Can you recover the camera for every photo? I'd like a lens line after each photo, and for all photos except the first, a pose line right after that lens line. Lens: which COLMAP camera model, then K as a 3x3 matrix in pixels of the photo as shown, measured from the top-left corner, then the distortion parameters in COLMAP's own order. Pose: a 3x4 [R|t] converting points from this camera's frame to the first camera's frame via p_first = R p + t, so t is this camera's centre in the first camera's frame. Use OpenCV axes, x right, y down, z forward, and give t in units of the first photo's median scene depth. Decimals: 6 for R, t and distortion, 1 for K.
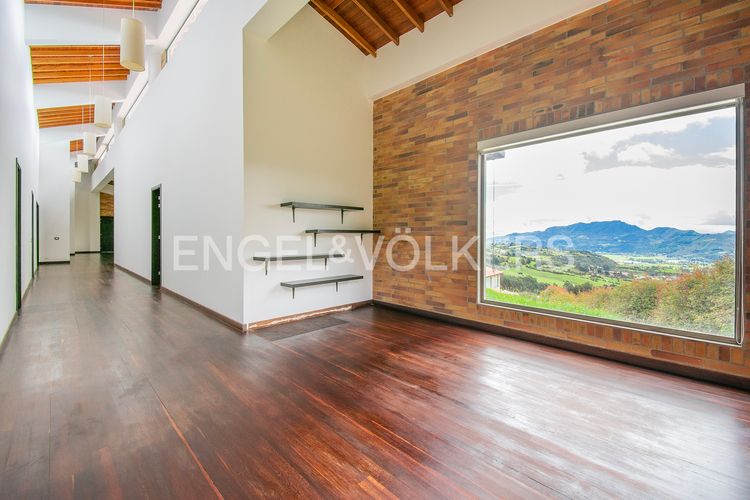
lens RADIAL K [[327.7, 0, 372.4], [0, 327.7, 239.0], [0, 0, 1]] dist [0.000124, -0.003920]
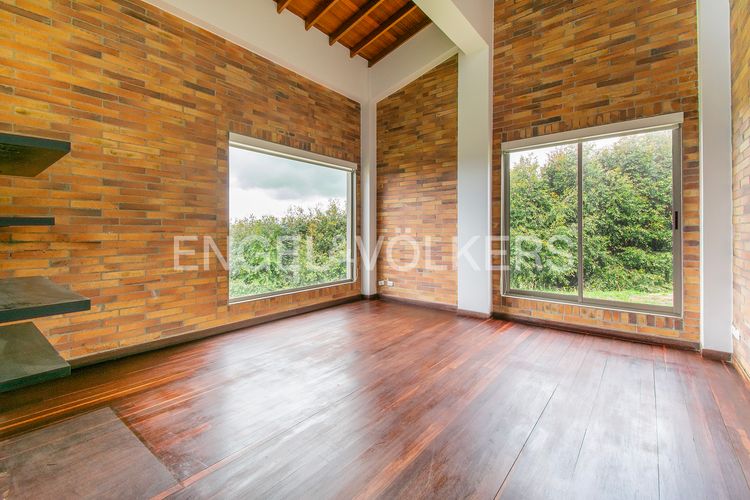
lens RADIAL K [[327.7, 0, 377.5], [0, 327.7, 231.2], [0, 0, 1]] dist [0.000124, -0.003920]
pose [[-0.158974, -0.001096, 0.987282, -0.626874], [0.010042, 0.999946, 0.002727, -0.009978], [-0.987232, 0.010348, -0.158954, 0.683955]]
